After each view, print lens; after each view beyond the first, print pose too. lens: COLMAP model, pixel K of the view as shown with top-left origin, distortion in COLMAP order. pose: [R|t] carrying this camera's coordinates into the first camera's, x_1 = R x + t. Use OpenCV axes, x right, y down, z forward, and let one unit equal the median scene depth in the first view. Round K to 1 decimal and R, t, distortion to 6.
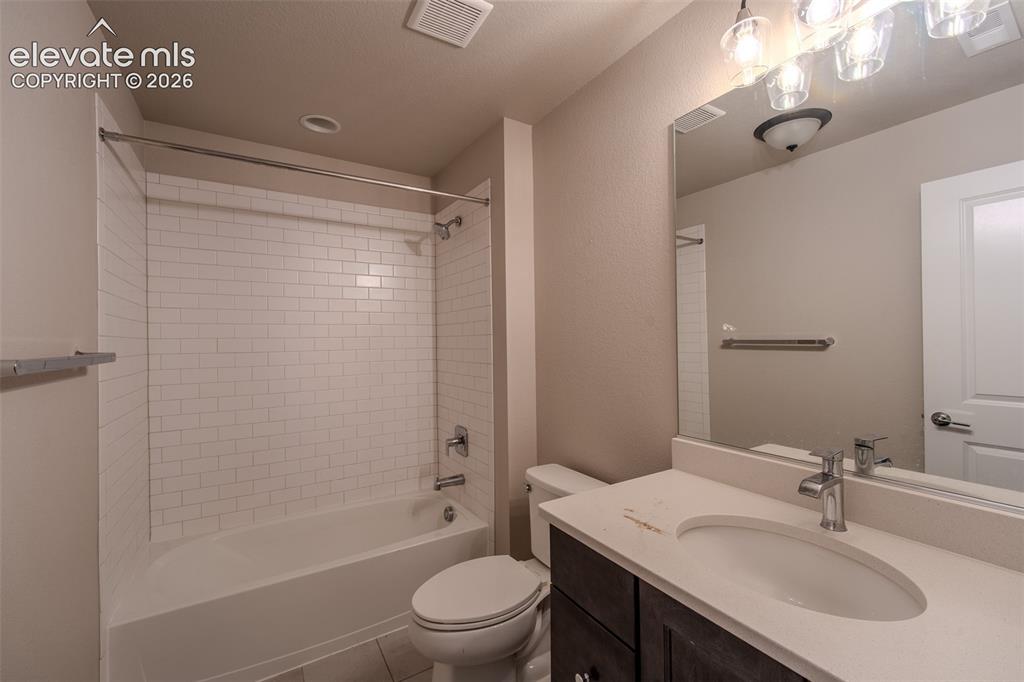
lens RADIAL K [[421.6, 0, 507.9], [0, 421.6, 338.8], [0, 0, 1]] dist [0.004846, -0.002787]
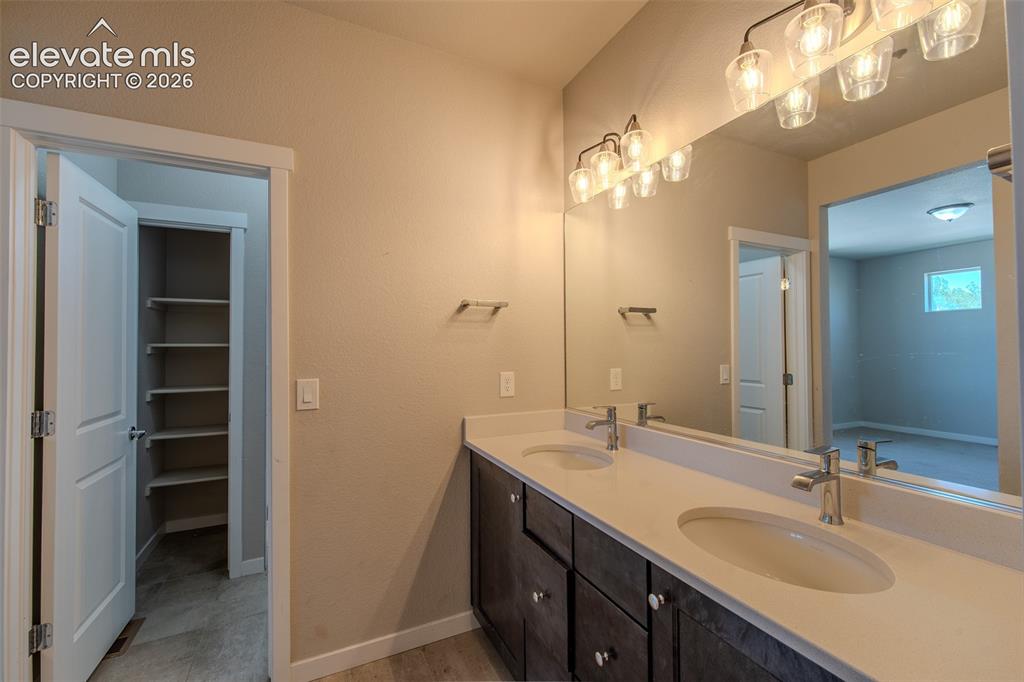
lens RADIAL K [[421.6, 0, 512.9], [0, 421.6, 340.0], [0, 0, 1]] dist [0.004846, -0.002787]
pose [[0.993023, -0.001302, -0.117911, 0.092184], [0.000195, 0.999956, -0.009400, -0.004186], [0.117918, 0.009312, 0.992980, -0.154286]]
